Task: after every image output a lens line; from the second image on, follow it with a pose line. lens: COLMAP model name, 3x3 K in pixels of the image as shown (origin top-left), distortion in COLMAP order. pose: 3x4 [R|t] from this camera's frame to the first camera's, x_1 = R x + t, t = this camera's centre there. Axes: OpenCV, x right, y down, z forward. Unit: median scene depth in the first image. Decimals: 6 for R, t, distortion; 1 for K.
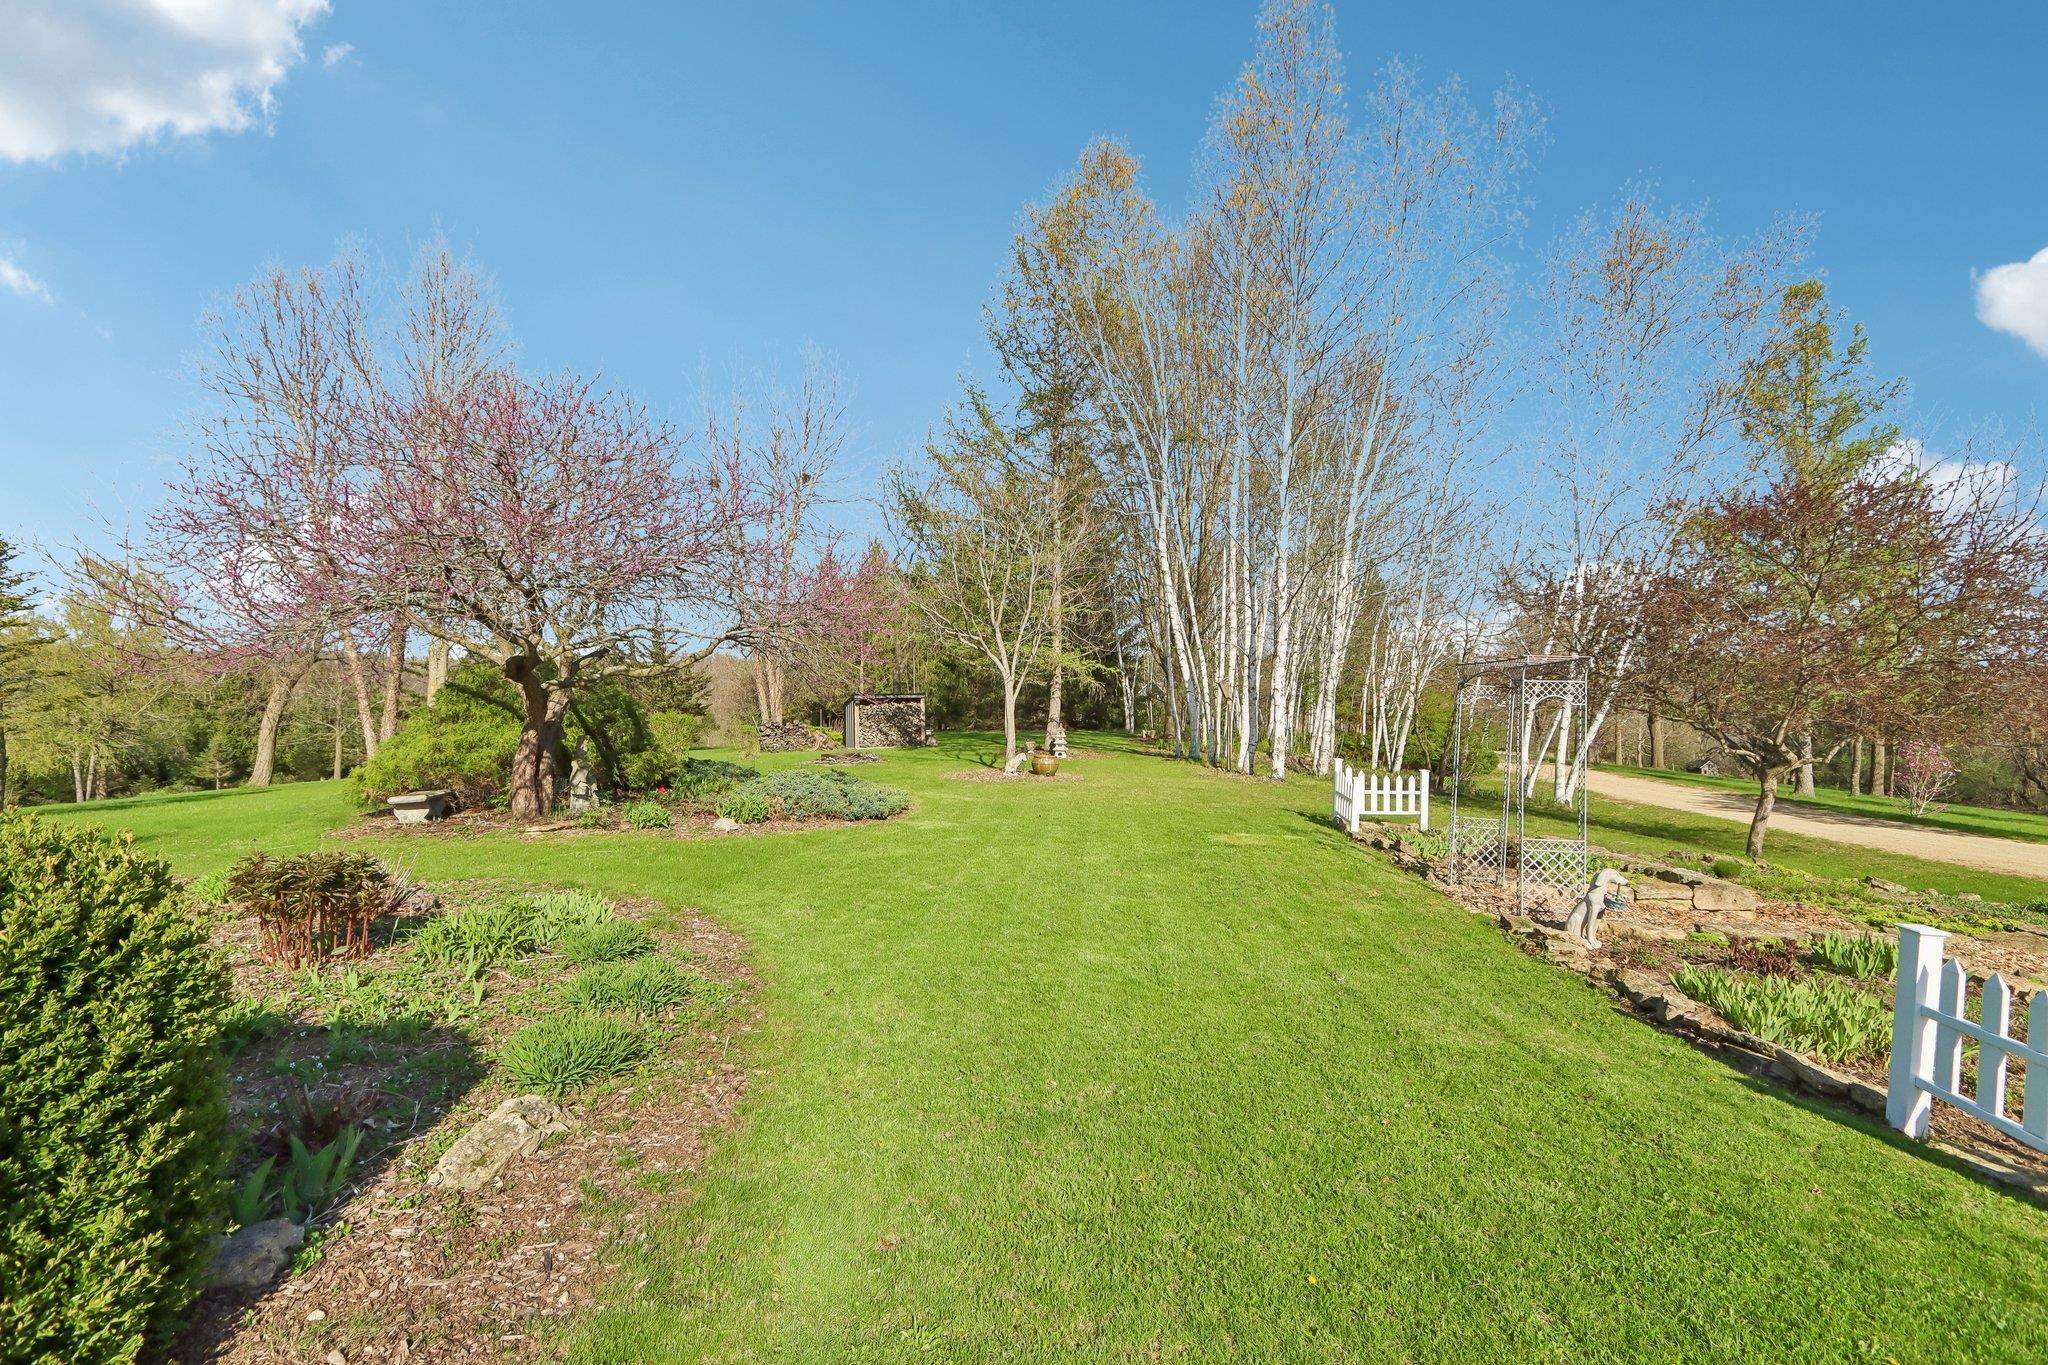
lens RADIAL K [[950.1, 0, 1024.0], [0, 950.1, 682.5], [0, 0, 1]] dist [0.002408, 0.000410]
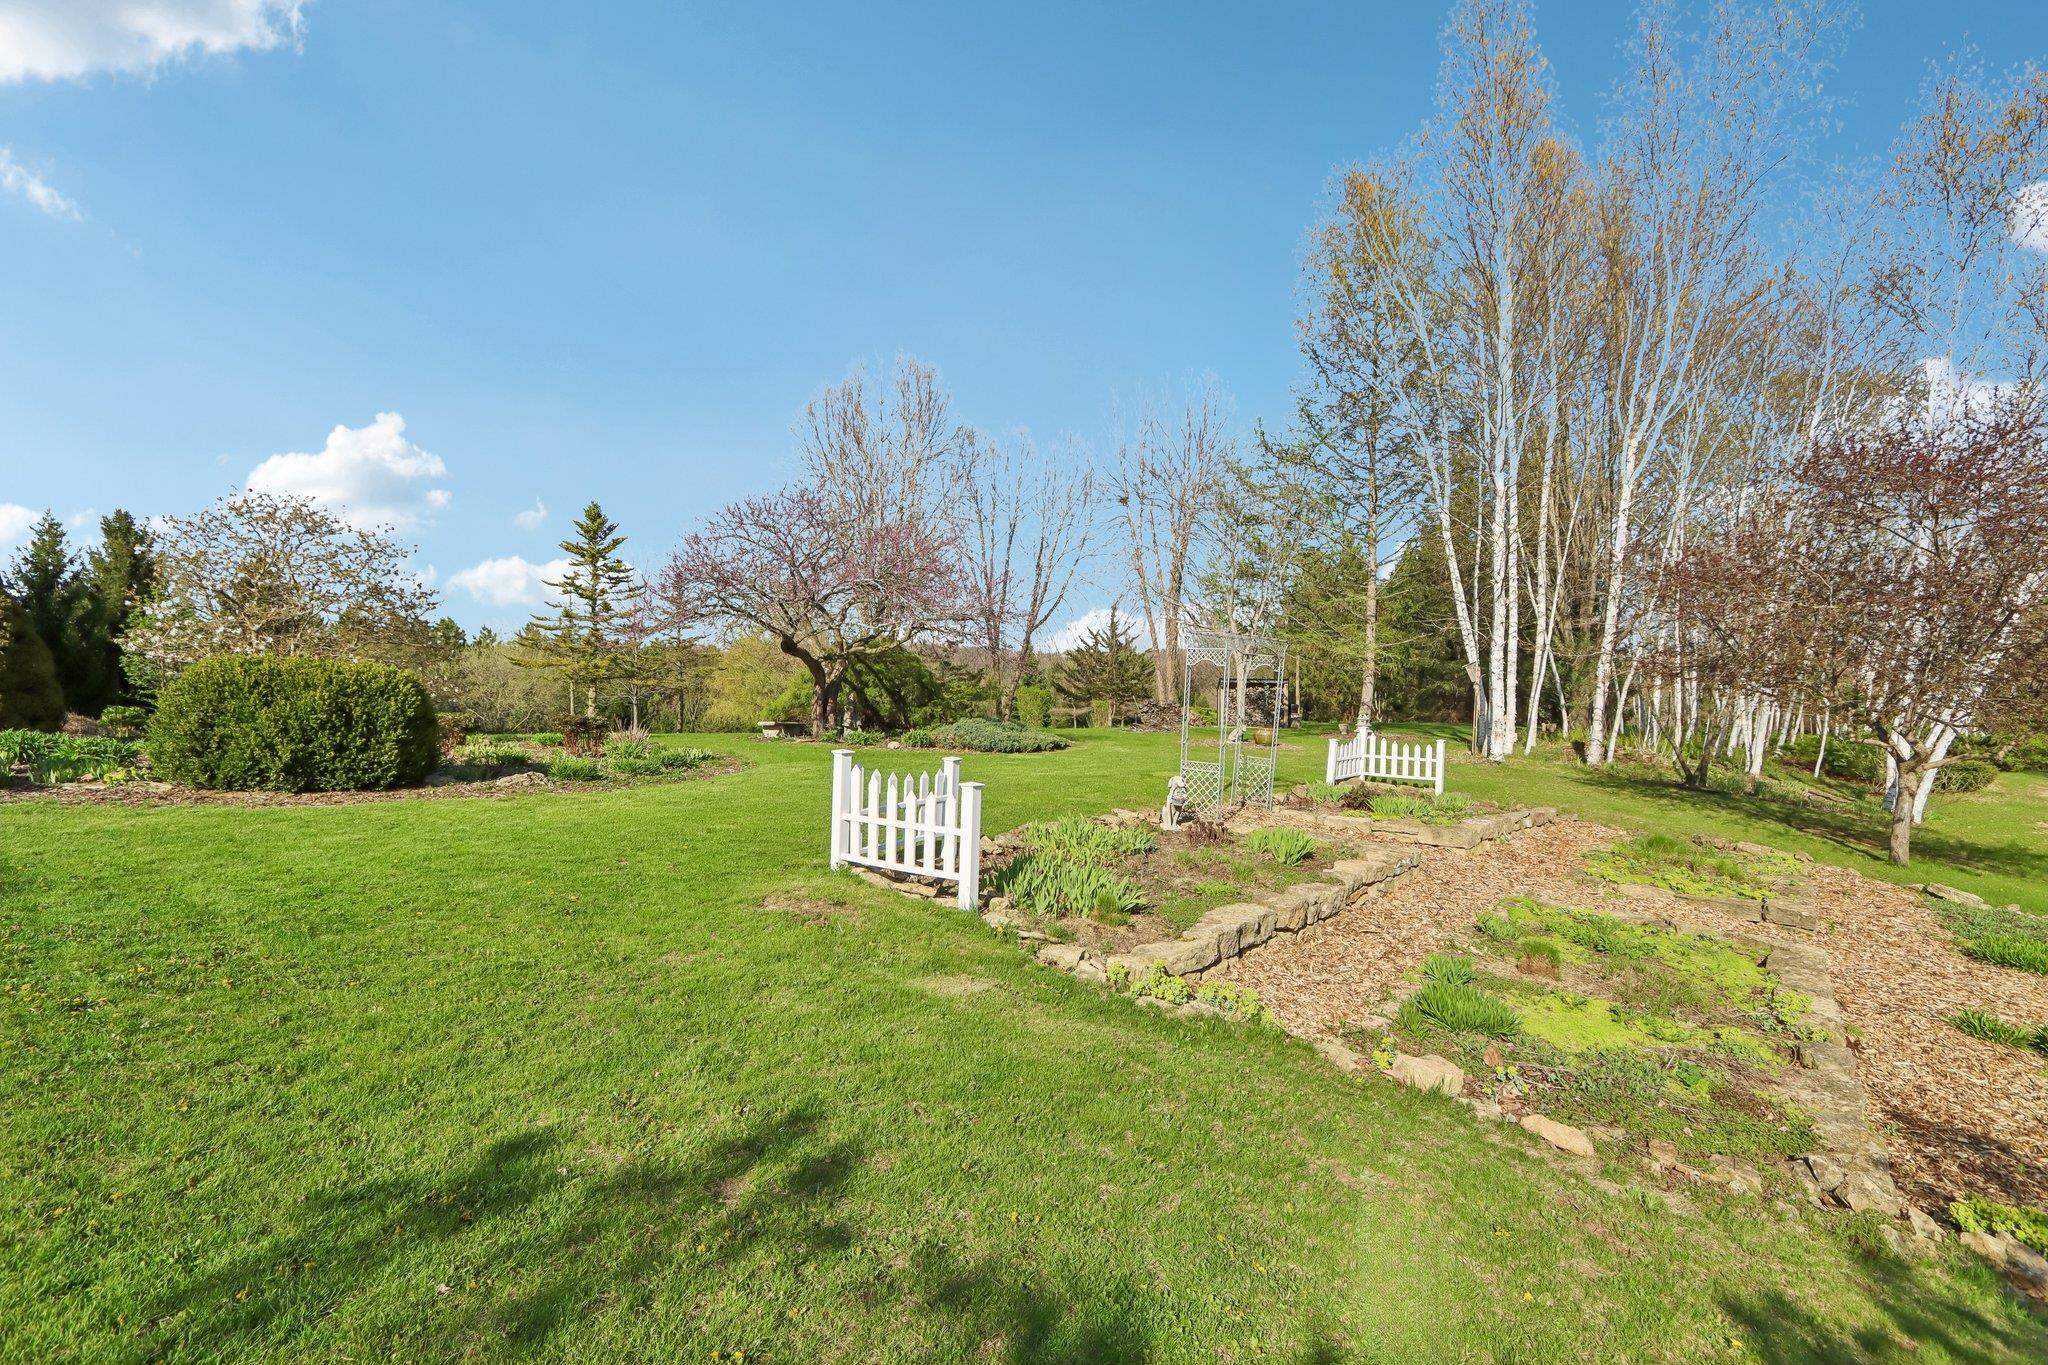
lens RADIAL K [[950.1, 0, 1024.0], [0, 950.1, 682.5], [0, 0, 1]] dist [0.002408, 0.000410]
pose [[0.831085, 0.015336, -0.555935, 0.630016], [-0.011732, 0.999881, 0.010046, 0.020063], [0.556022, -0.001827, 0.831165, -0.178929]]
